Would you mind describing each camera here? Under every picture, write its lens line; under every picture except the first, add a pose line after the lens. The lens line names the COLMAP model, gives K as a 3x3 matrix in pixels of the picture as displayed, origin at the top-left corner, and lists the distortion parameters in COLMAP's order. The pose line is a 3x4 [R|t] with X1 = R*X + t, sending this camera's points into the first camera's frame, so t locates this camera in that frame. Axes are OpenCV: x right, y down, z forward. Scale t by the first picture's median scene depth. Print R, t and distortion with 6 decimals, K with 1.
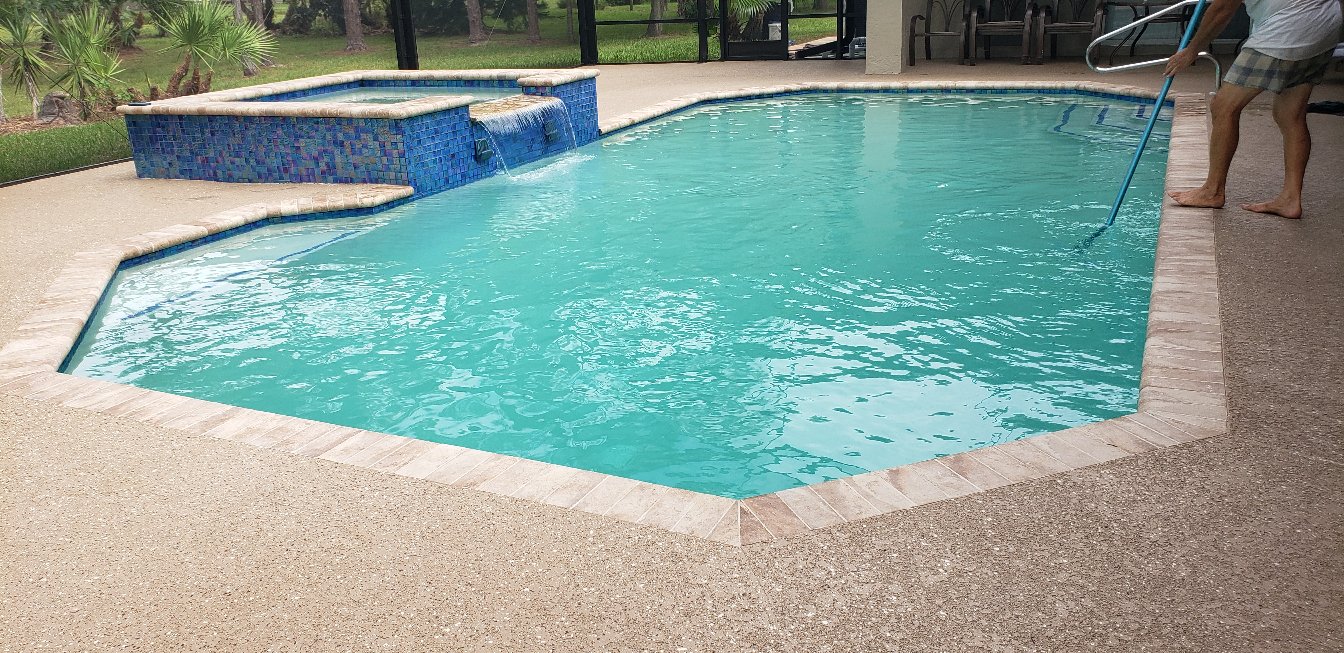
lens RADIAL K [[1062.1, 0, 652.8], [0, 1062.1, 322.9], [0, 0, 1]] dist [0.009900, 0.011343]
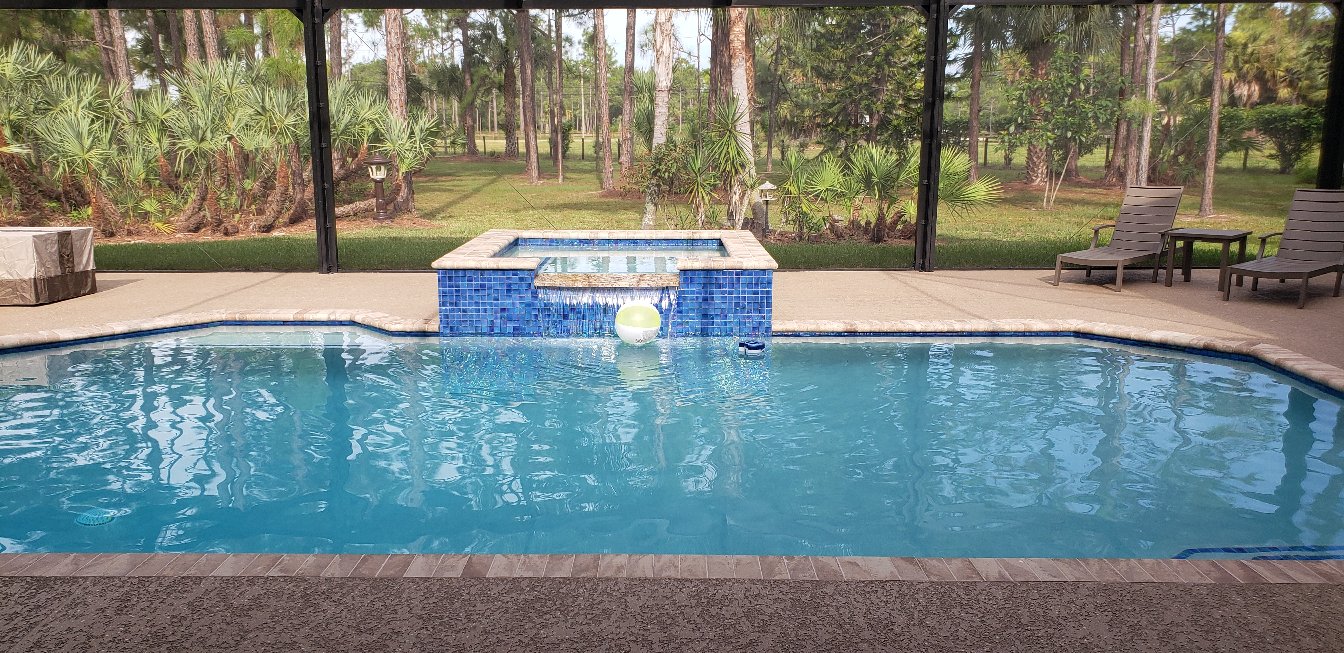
lens RADIAL K [[1048.9, 0, 671.1], [0, 1048.9, 359.9], [0, 0, 1]] dist [0.011448, 0.002451]
pose [[0.442006, 0.248417, -0.861928, 0.882860], [-0.304285, 0.945437, 0.116445, -0.296306], [0.843825, 0.210802, 0.493479, 0.620144]]
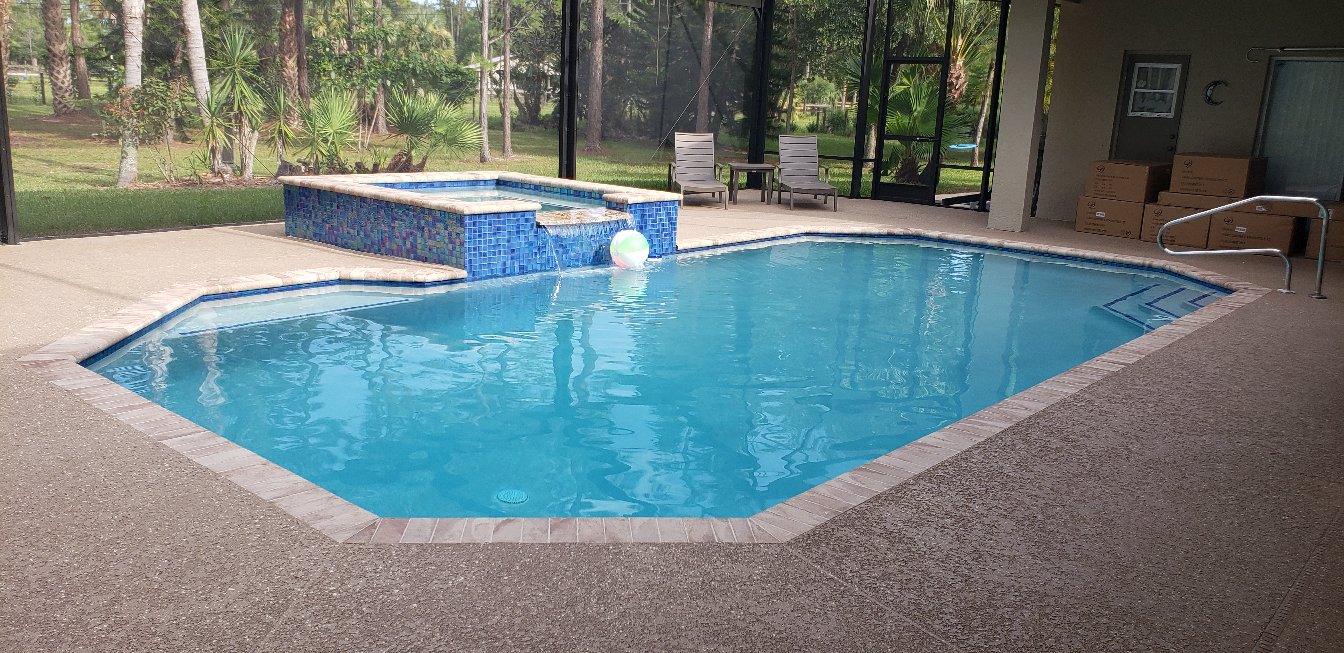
lens RADIAL K [[1049.9, 0, 672.0], [0, 1049.9, 326.5], [0, 0, 1]] dist [0.061018, -0.001828]
pose [[0.964773, 0.146833, -0.218297, 0.256681], [-0.167659, 0.982589, -0.080058, -0.009919], [0.202741, 0.113837, 0.972593, -0.099251]]
